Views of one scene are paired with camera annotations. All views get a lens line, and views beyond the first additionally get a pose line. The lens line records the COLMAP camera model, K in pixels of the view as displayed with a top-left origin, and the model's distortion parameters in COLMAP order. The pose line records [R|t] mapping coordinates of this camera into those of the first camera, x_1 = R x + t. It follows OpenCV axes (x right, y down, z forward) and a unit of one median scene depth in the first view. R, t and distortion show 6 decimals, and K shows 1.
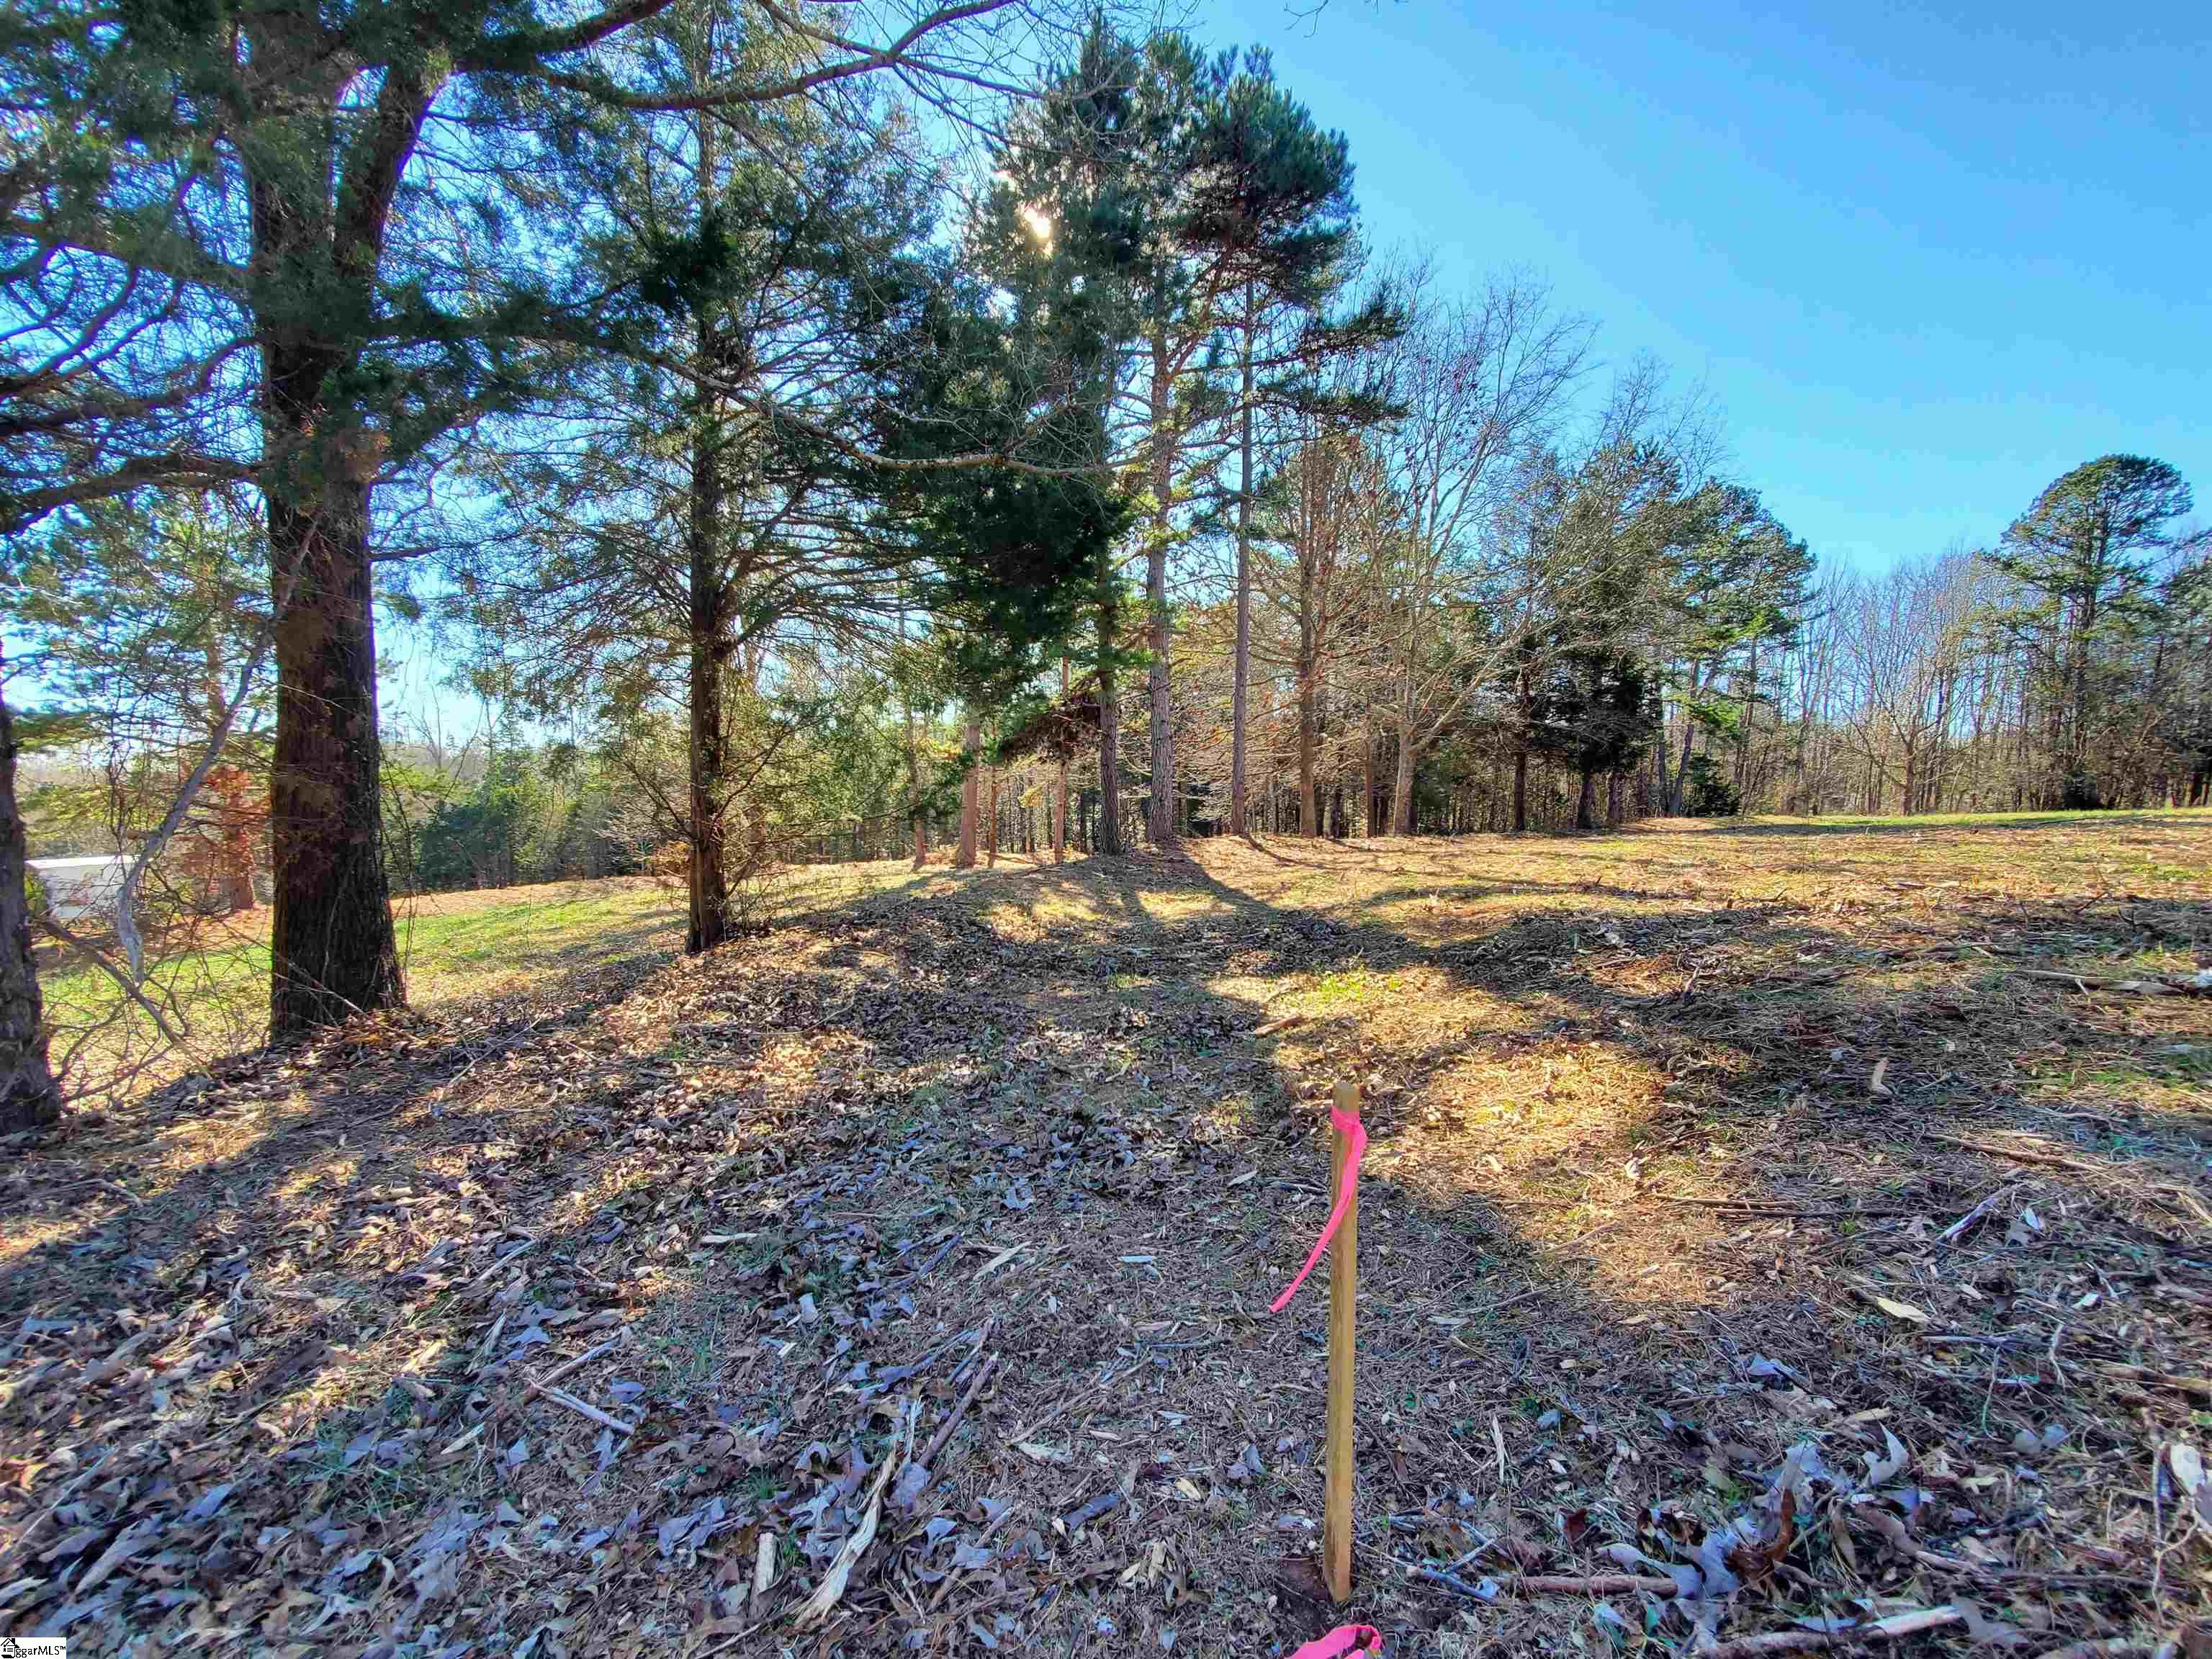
lens RADIAL K [[889.4, 0, 1086.7], [0, 889.4, 867.1], [0, 0, 1]] dist [0.001887, -0.001105]
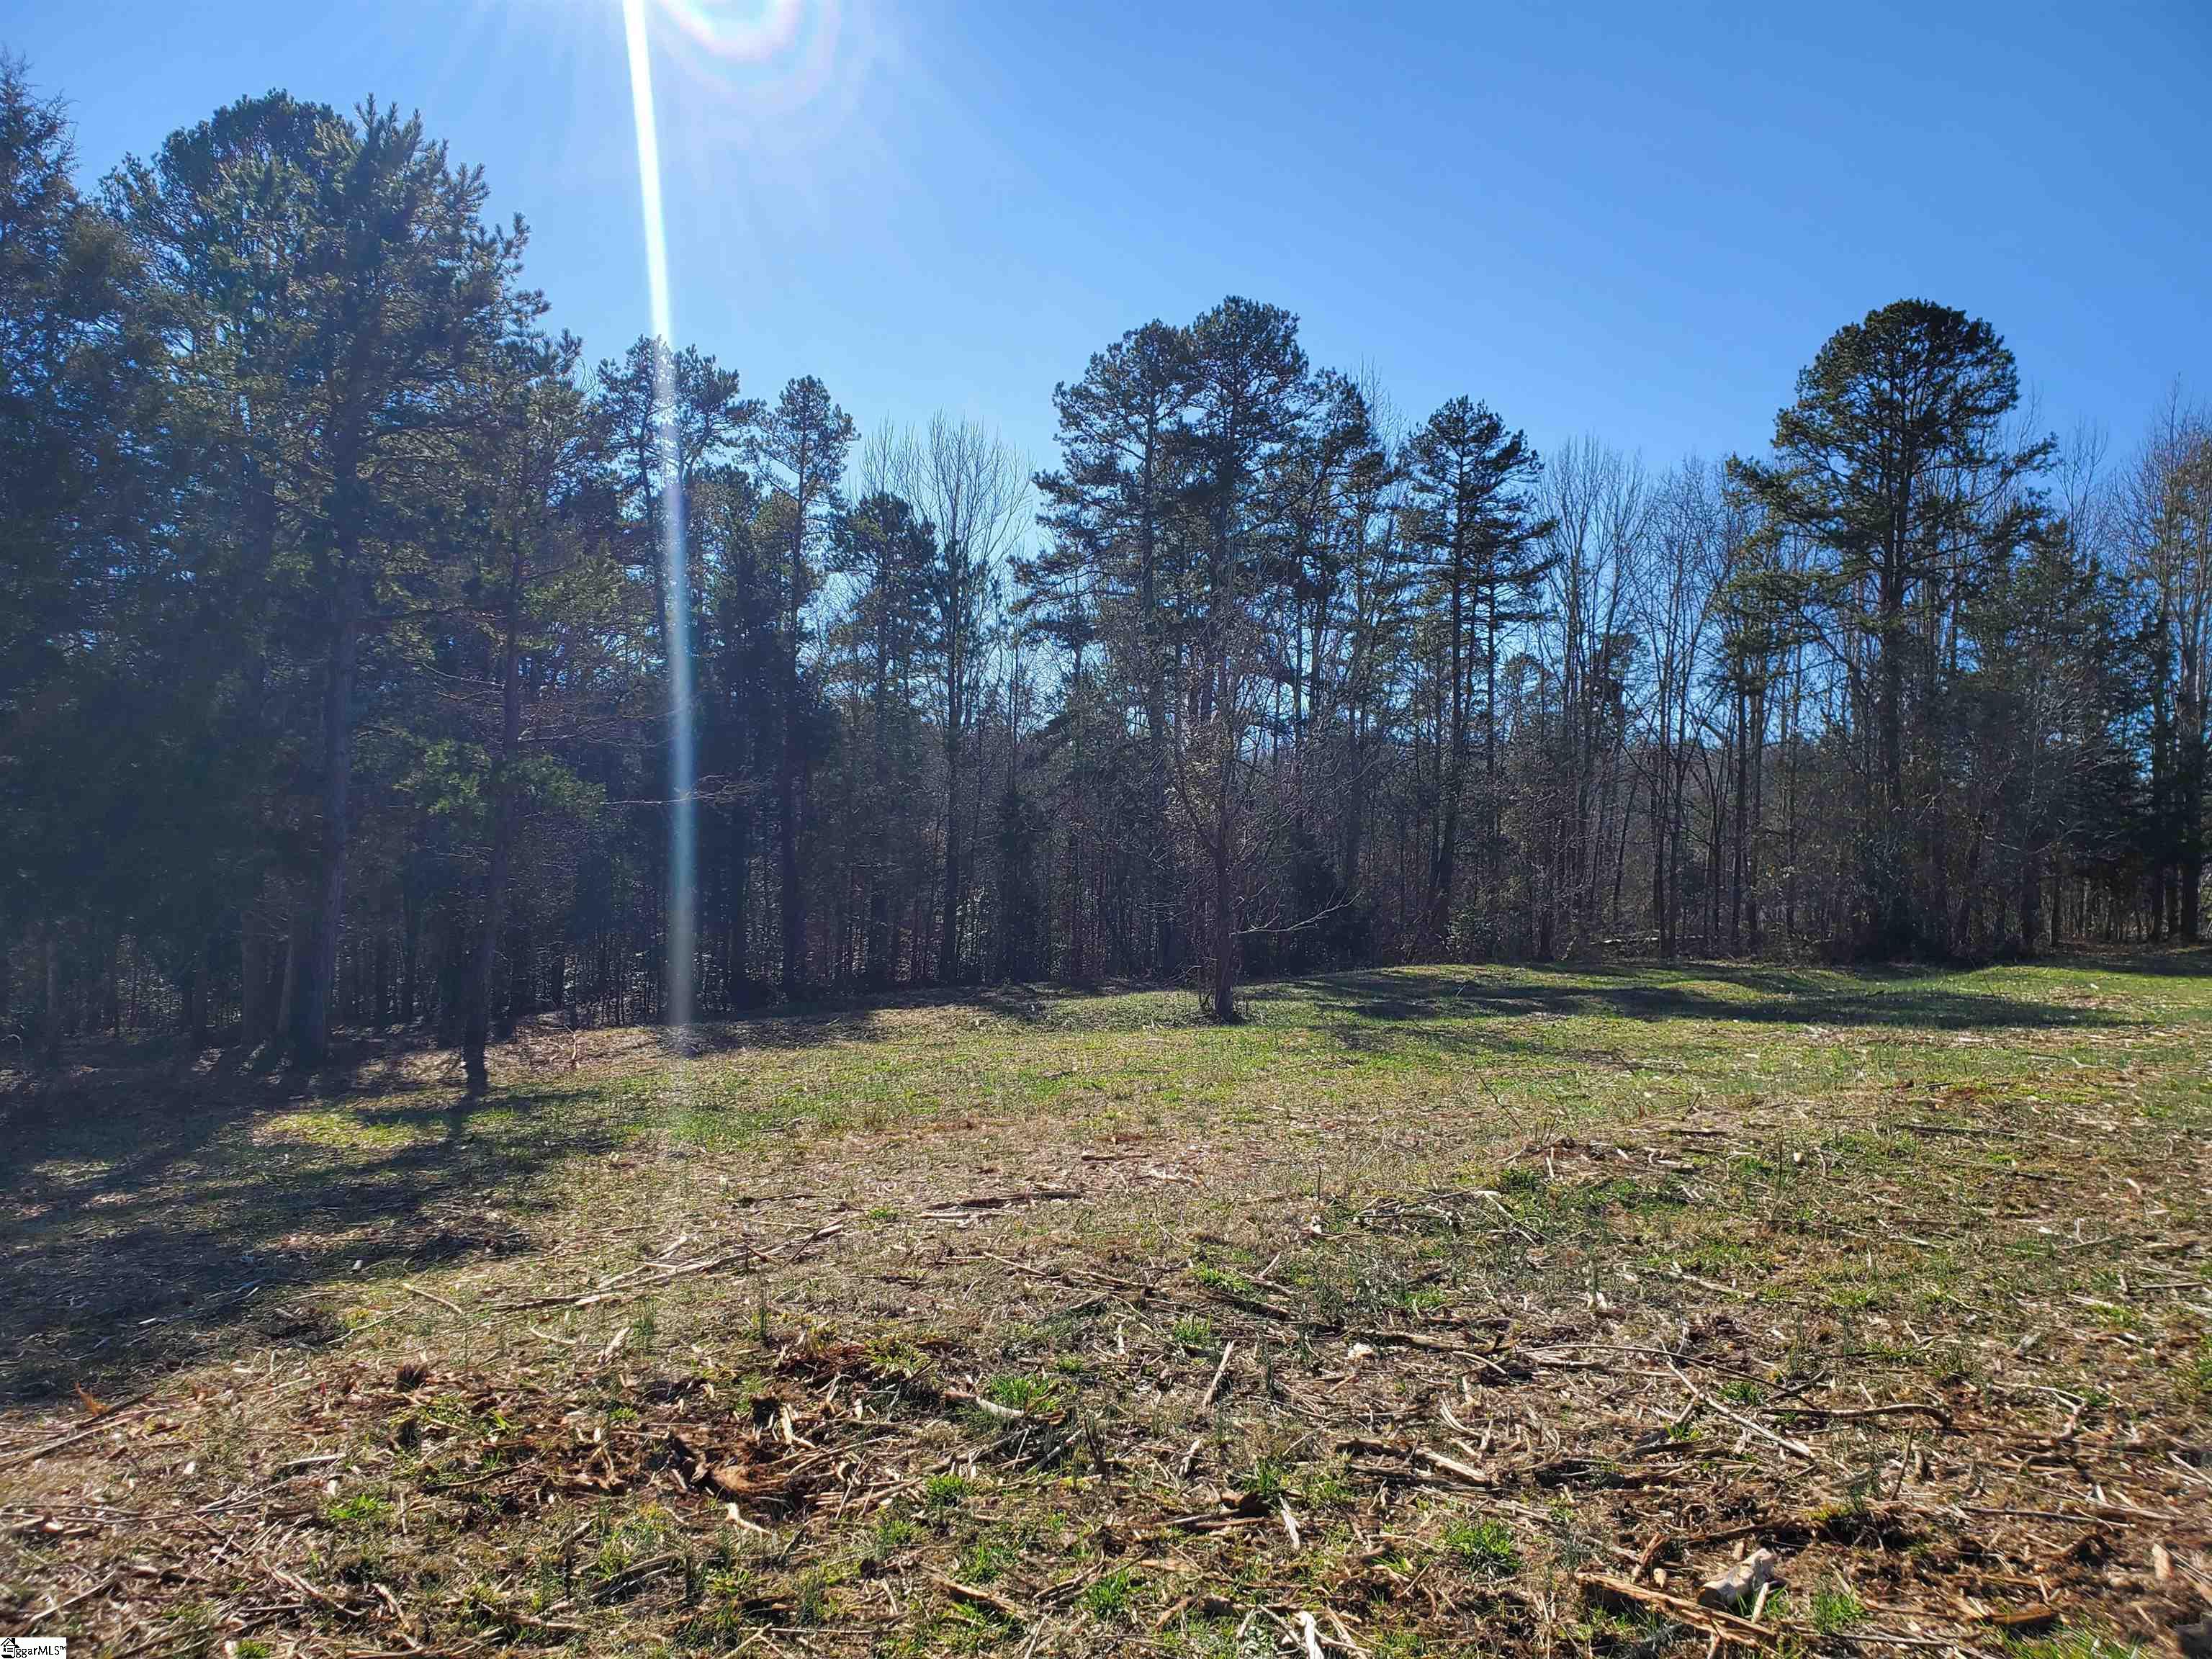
lens RADIAL K [[1726.8, 0, 1124.4], [0, 1726.8, 823.6], [0, 0, 1]] dist [0.041225, -0.016524]
pose [[0.966817, 0.005623, 0.255408, 1.534073], [0.018294, 0.995667, -0.091171, -0.198505], [-0.254814, 0.092818, 0.962525, 0.441102]]
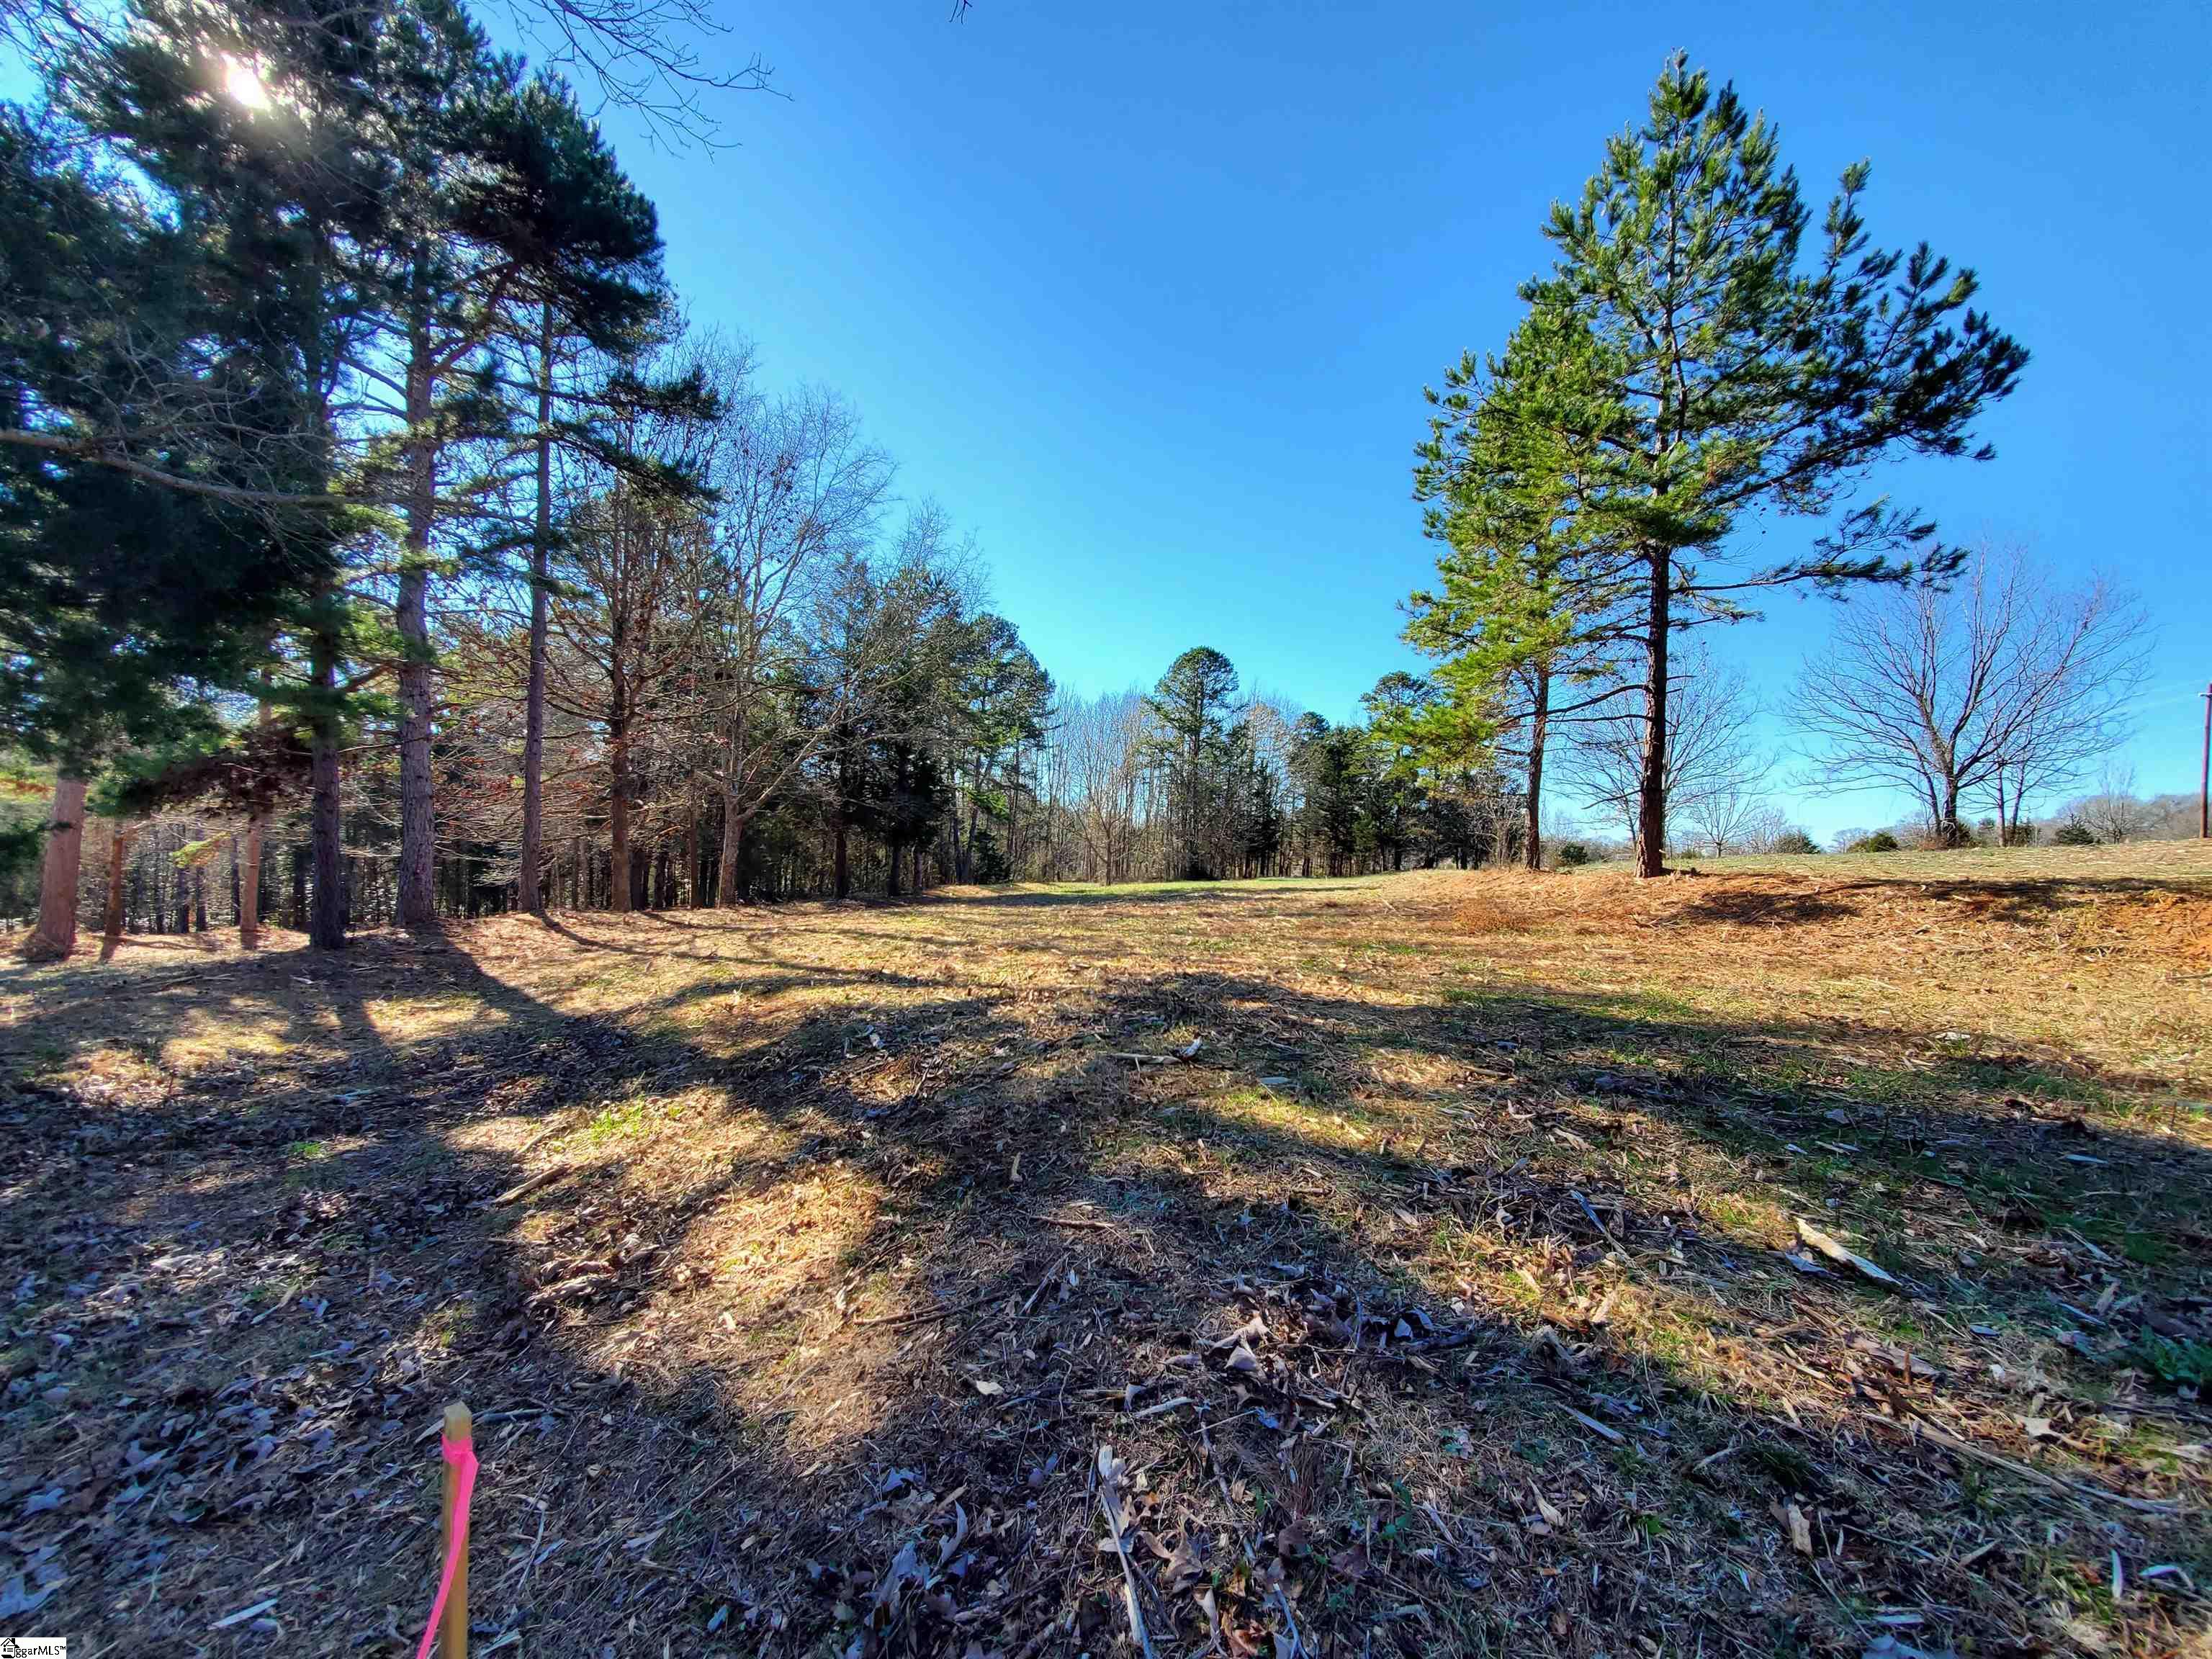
lens RADIAL K [[889.4, 0, 1100.4], [0, 889.4, 863.7], [0, 0, 1]] dist [0.001887, -0.001105]
pose [[0.747452, 0.014784, 0.664151, 0.014577], [0.030815, 0.997905, -0.056893, -0.023519], [-0.663601, 0.062990, 0.745430, -0.018641]]
